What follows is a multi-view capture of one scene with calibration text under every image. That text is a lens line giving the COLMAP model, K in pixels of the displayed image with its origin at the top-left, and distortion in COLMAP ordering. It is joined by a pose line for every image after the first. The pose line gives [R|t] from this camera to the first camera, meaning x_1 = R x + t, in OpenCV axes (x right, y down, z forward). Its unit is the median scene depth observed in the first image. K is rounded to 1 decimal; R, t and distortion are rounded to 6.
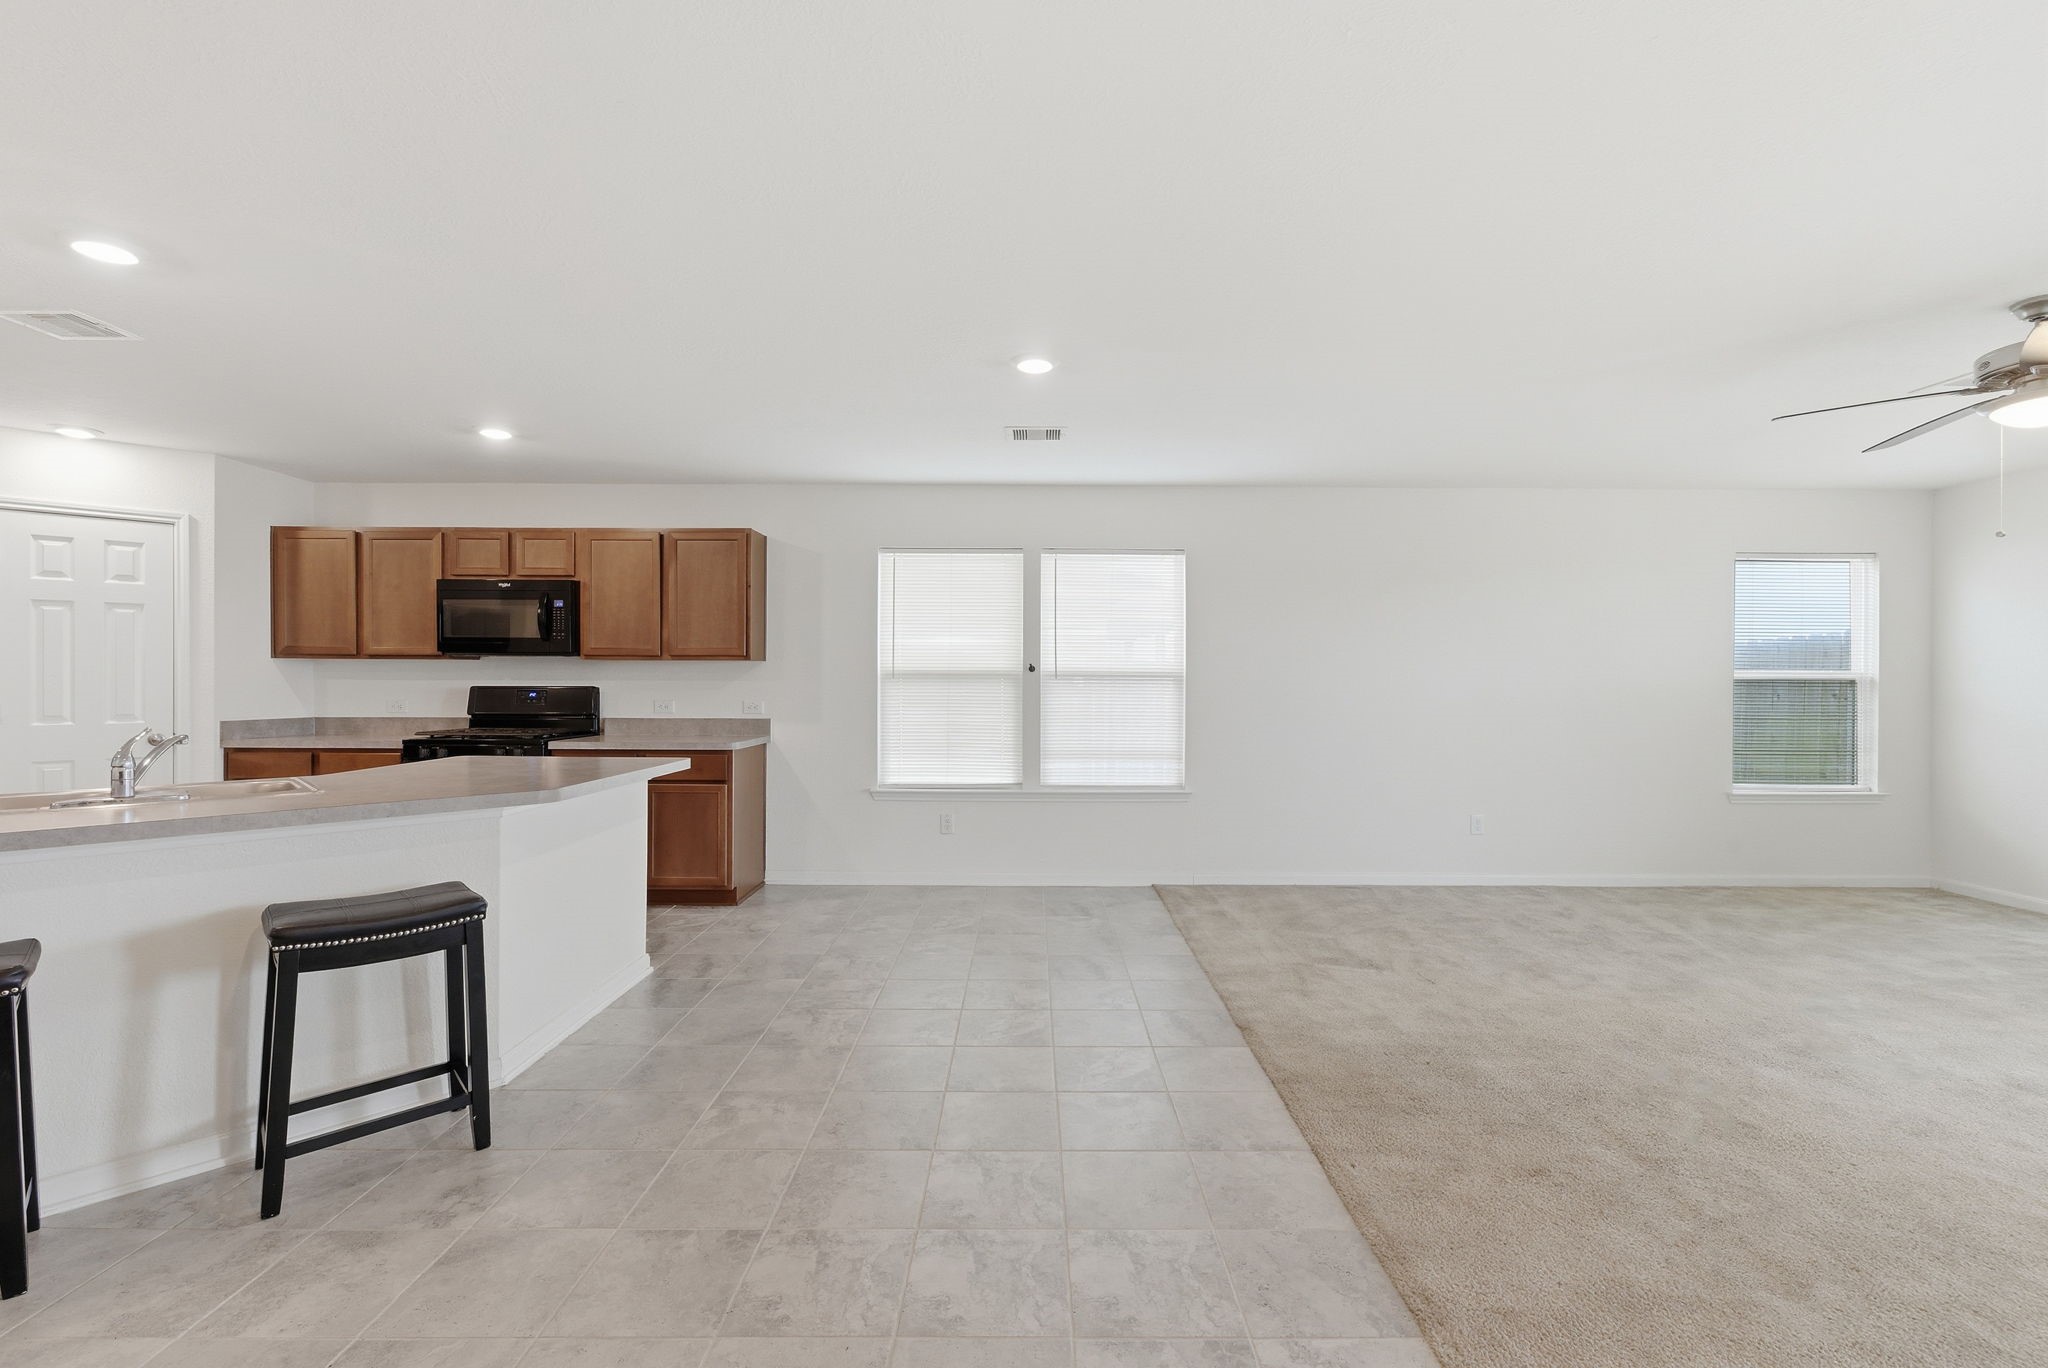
lens RADIAL K [[911.3, 0, 1024.0], [0, 911.3, 684.0], [0, 0, 1]] dist [0.000158, 0.000235]
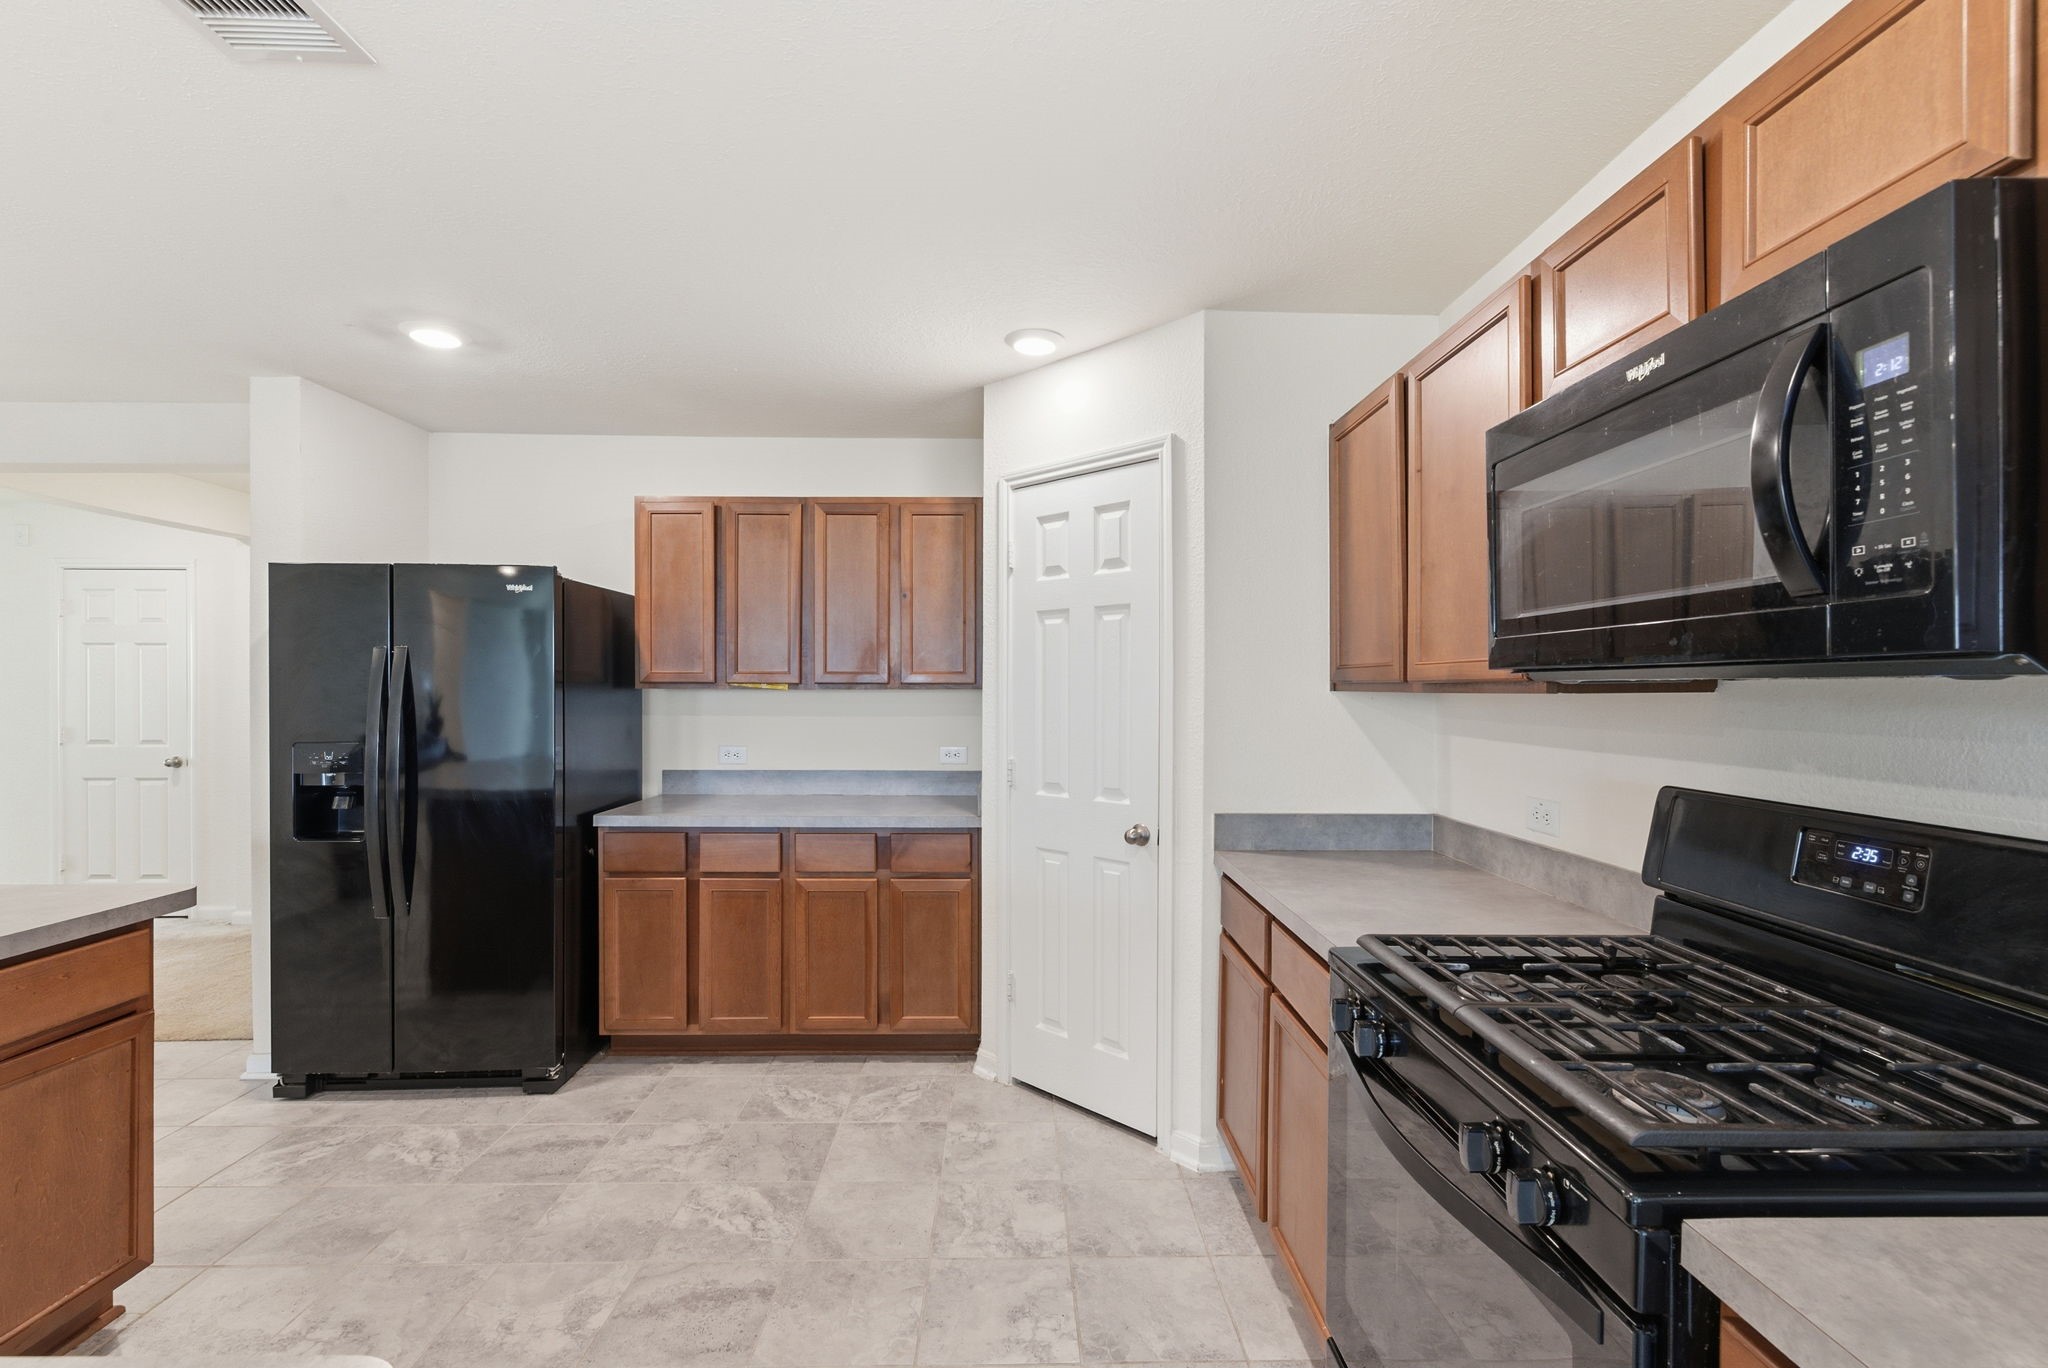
lens RADIAL K [[911.3, 0, 1024.0], [0, 911.3, 684.0], [0, 0, 1]] dist [0.000158, 0.000235]
pose [[0.021133, -0.009950, -0.999727, -0.364806], [-0.007735, 0.999919, -0.010115, -0.027972], [0.999747, 0.007947, 0.021055, 0.894186]]
